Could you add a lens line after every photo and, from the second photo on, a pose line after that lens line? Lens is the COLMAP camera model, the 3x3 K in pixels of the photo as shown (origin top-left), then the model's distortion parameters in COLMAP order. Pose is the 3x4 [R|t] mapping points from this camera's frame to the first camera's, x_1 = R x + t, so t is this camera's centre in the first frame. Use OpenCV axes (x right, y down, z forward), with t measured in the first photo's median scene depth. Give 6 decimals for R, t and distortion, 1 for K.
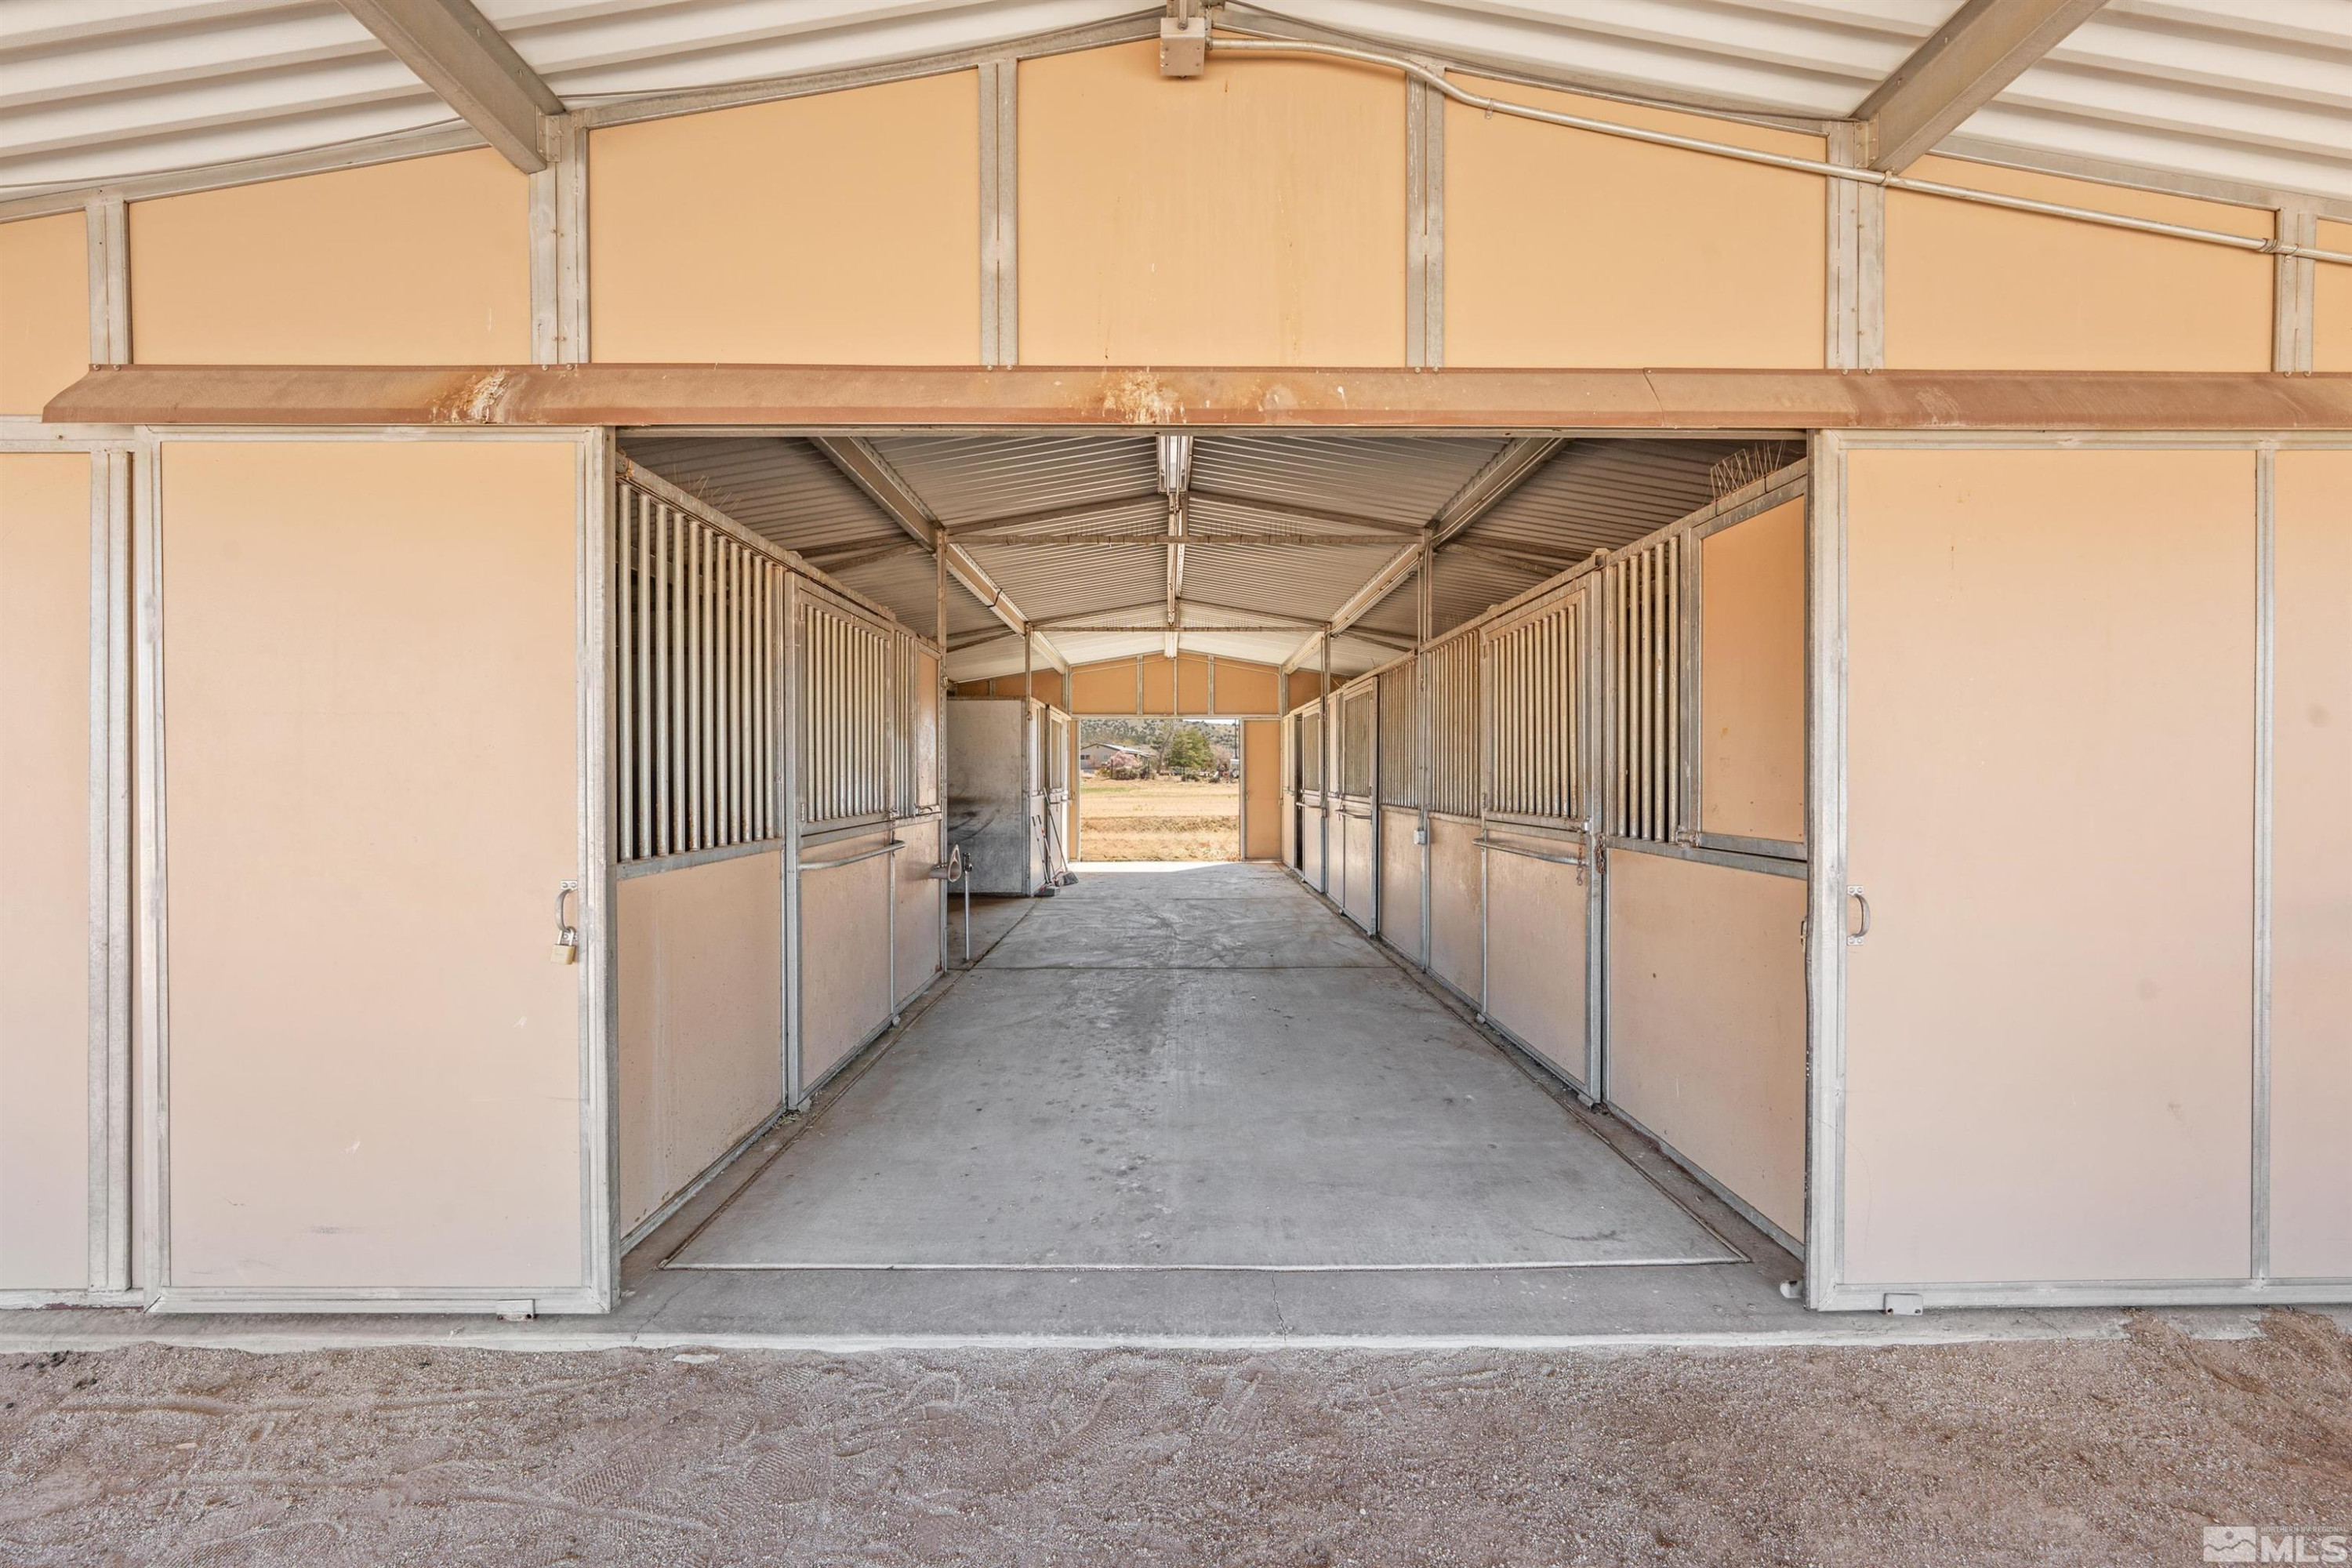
lens RADIAL K [[800.9, 0, 1172.9], [0, 800.9, 779.8], [0, 0, 1]] dist [-0.002067, -0.000164]
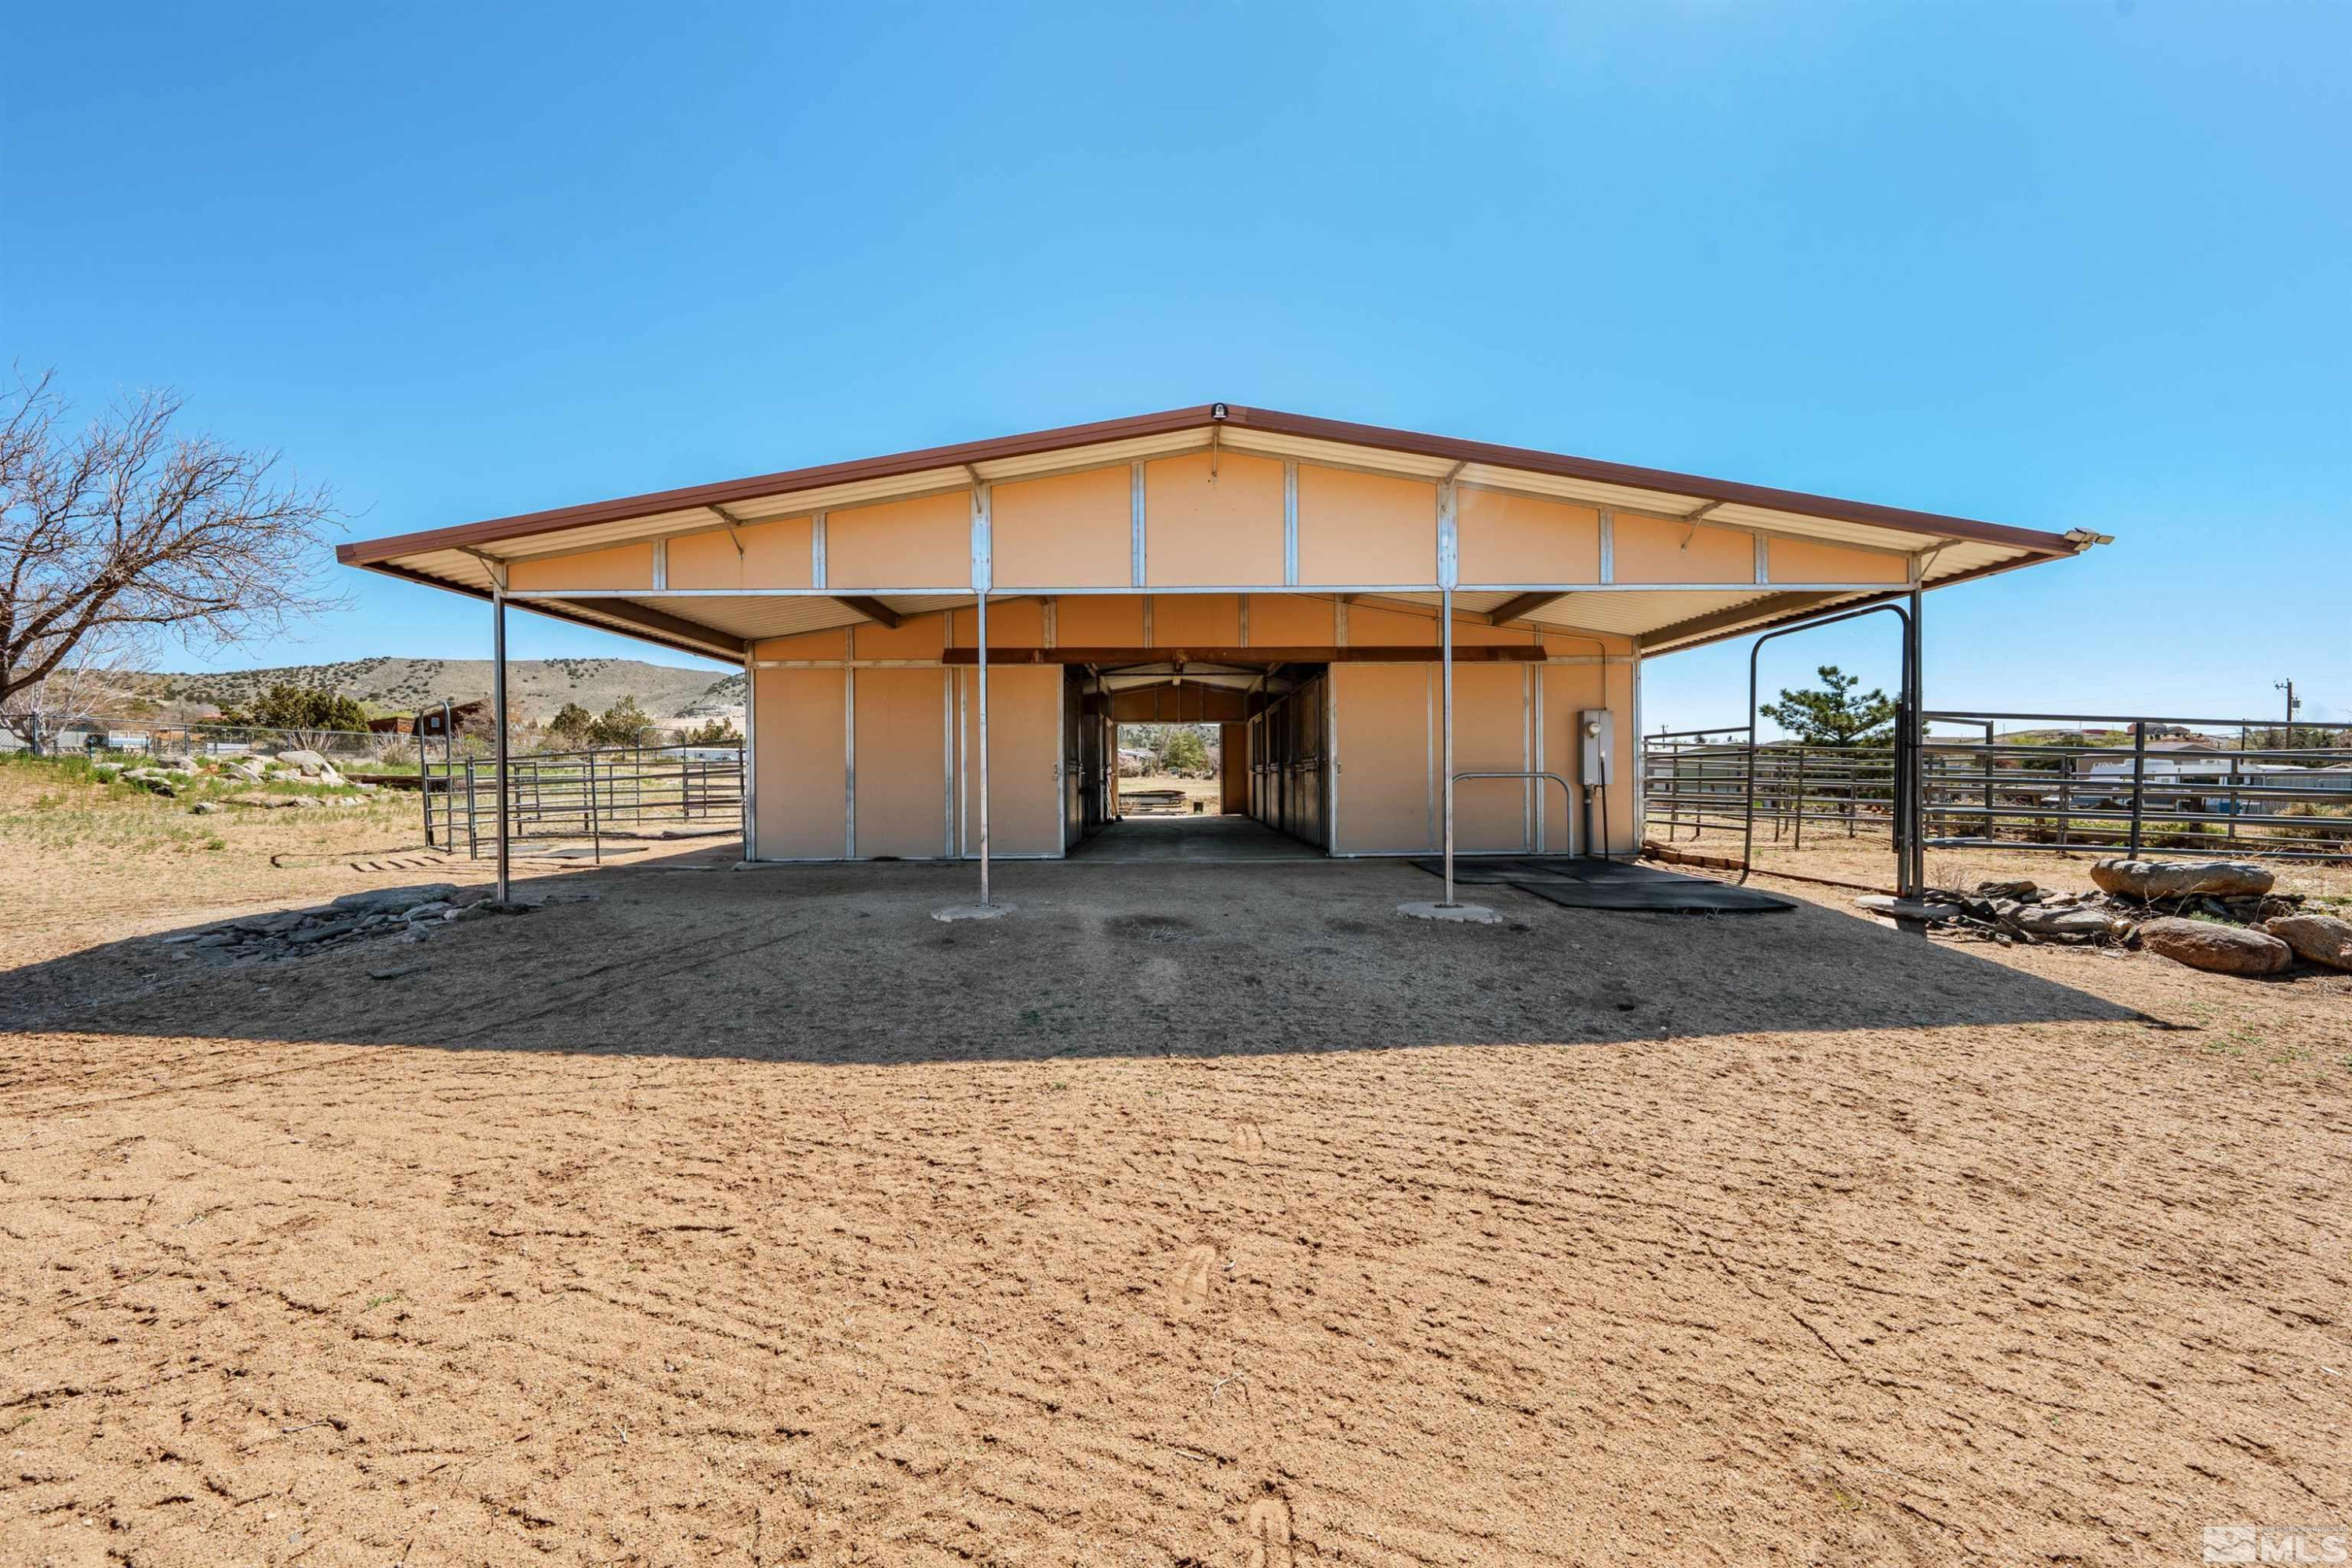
lens RADIAL K [[800.9, 0, 1172.9], [0, 800.9, 779.8], [0, 0, 1]] dist [-0.002067, -0.000164]
pose [[0.999980, -0.003530, 0.005161, -0.023252], [0.003550, 0.999986, -0.003931, 0.051282], [-0.005148, 0.003950, 0.999979, -0.738024]]
